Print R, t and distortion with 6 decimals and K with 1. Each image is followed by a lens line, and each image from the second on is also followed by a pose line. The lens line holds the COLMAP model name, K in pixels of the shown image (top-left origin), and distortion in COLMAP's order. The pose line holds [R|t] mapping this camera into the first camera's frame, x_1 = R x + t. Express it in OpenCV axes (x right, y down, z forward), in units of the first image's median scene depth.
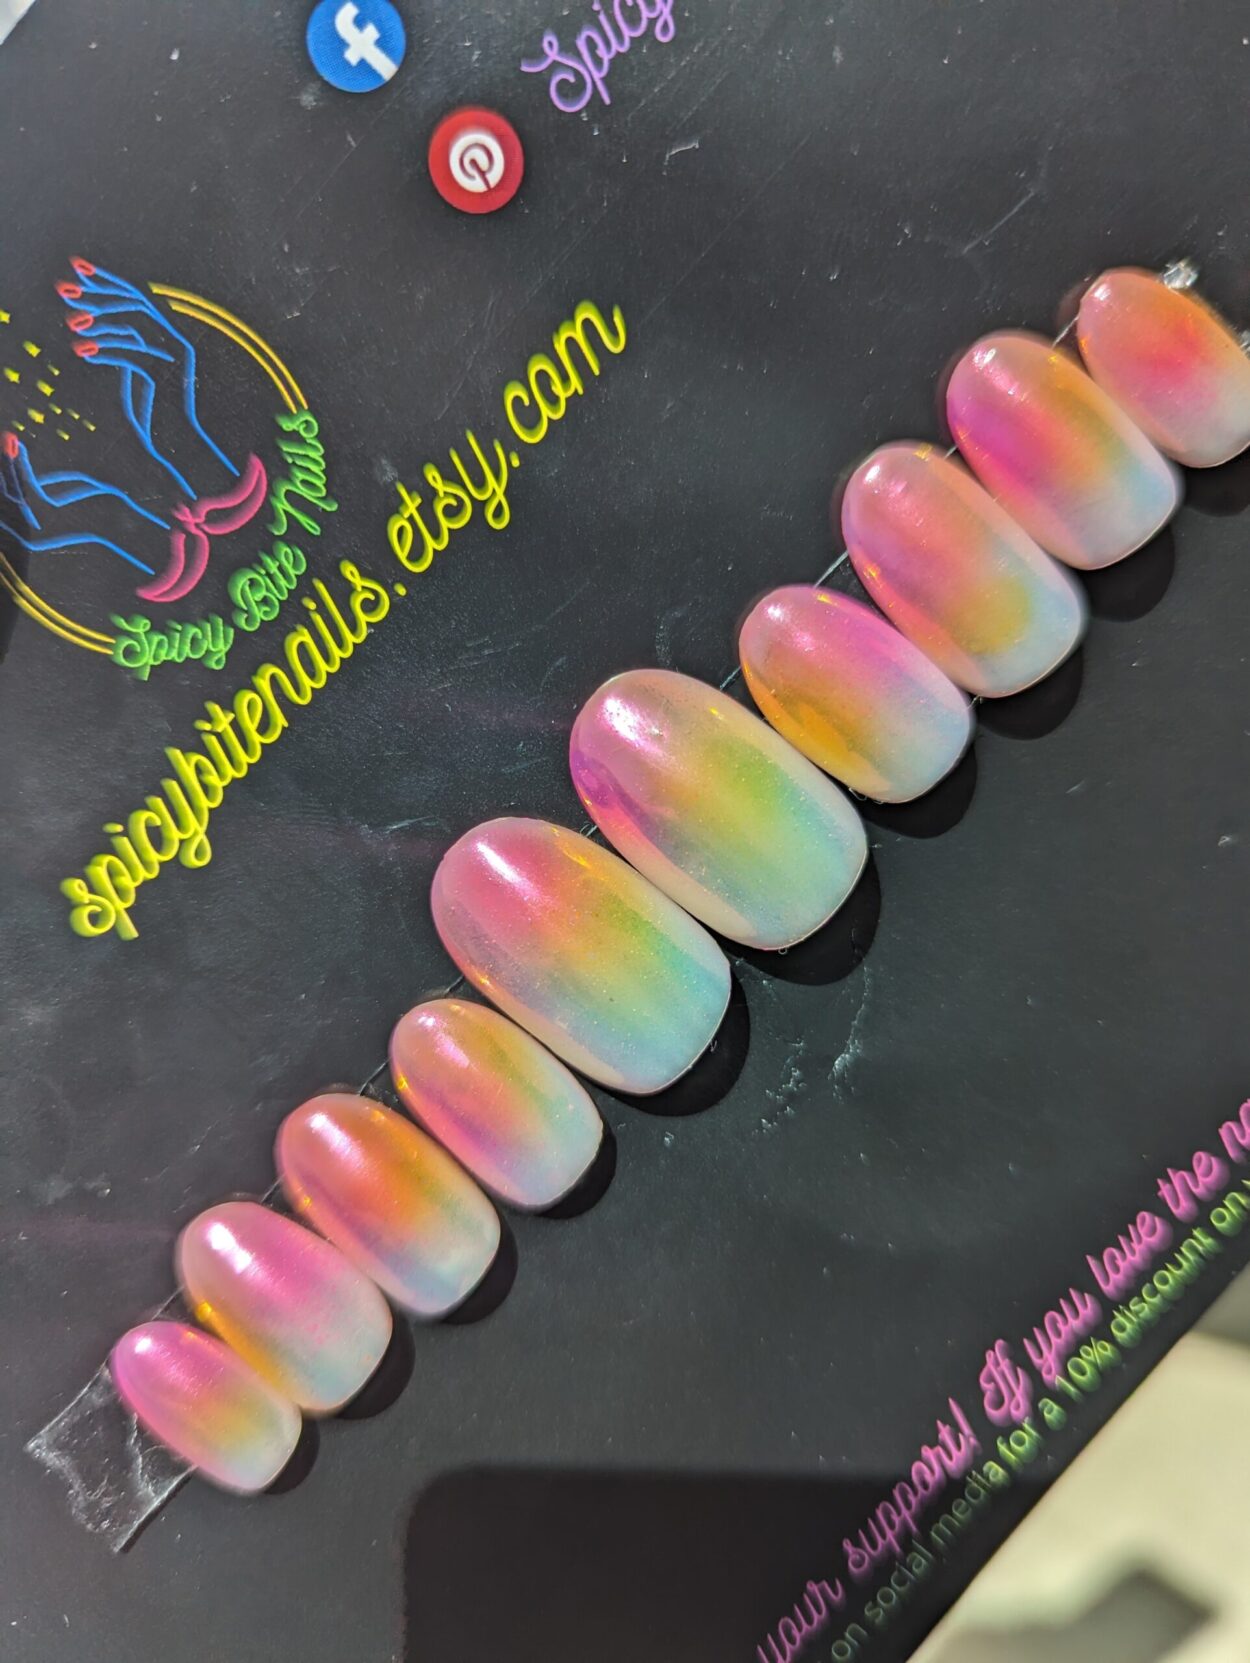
lens RADIAL K [[1149.6, 0, 625.0], [0, 1149.6, 831.5], [0, 0, 1]] dist [0.003656, 0.002911]
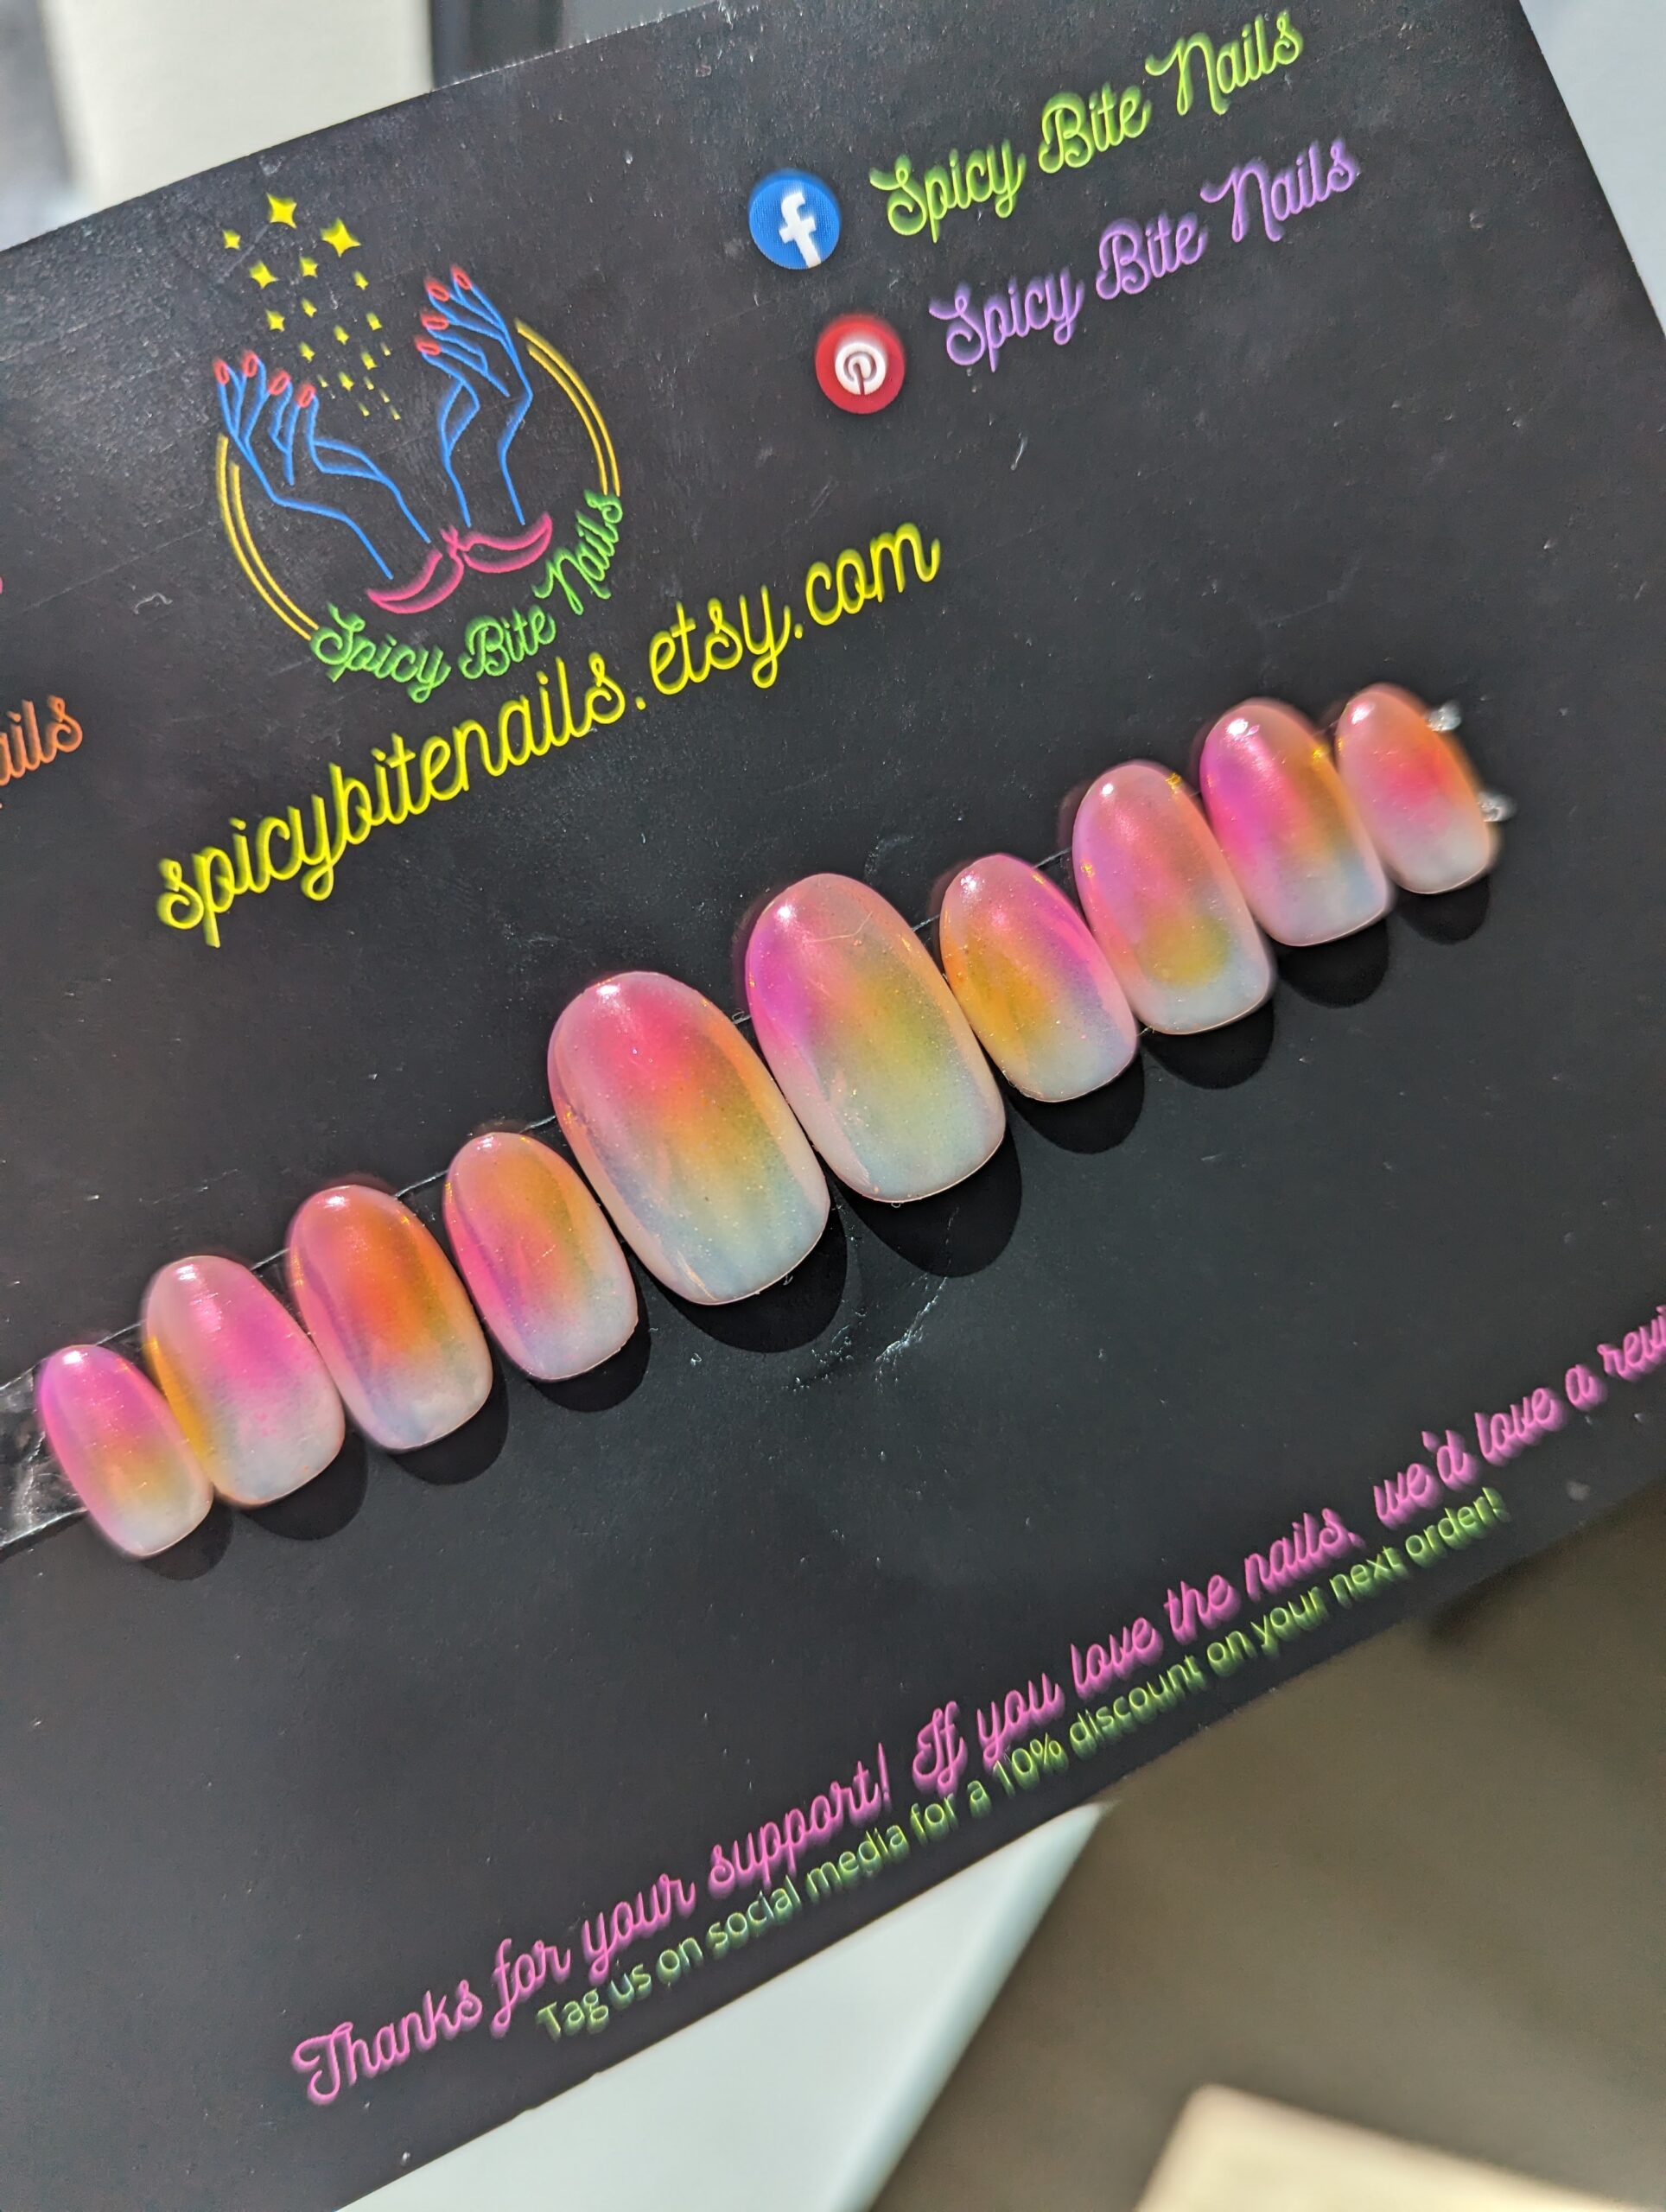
lens RADIAL K [[1529.1, 0, 833.0], [0, 1529.1, 1106.0], [0, 0, 1]] dist [0.003656, 0.002911]
pose [[0.930856, 0.363954, 0.032329, 0.025709], [-0.364597, 0.931015, 0.016747, 0.014972], [-0.024004, -0.027376, 0.999337, -0.221072]]
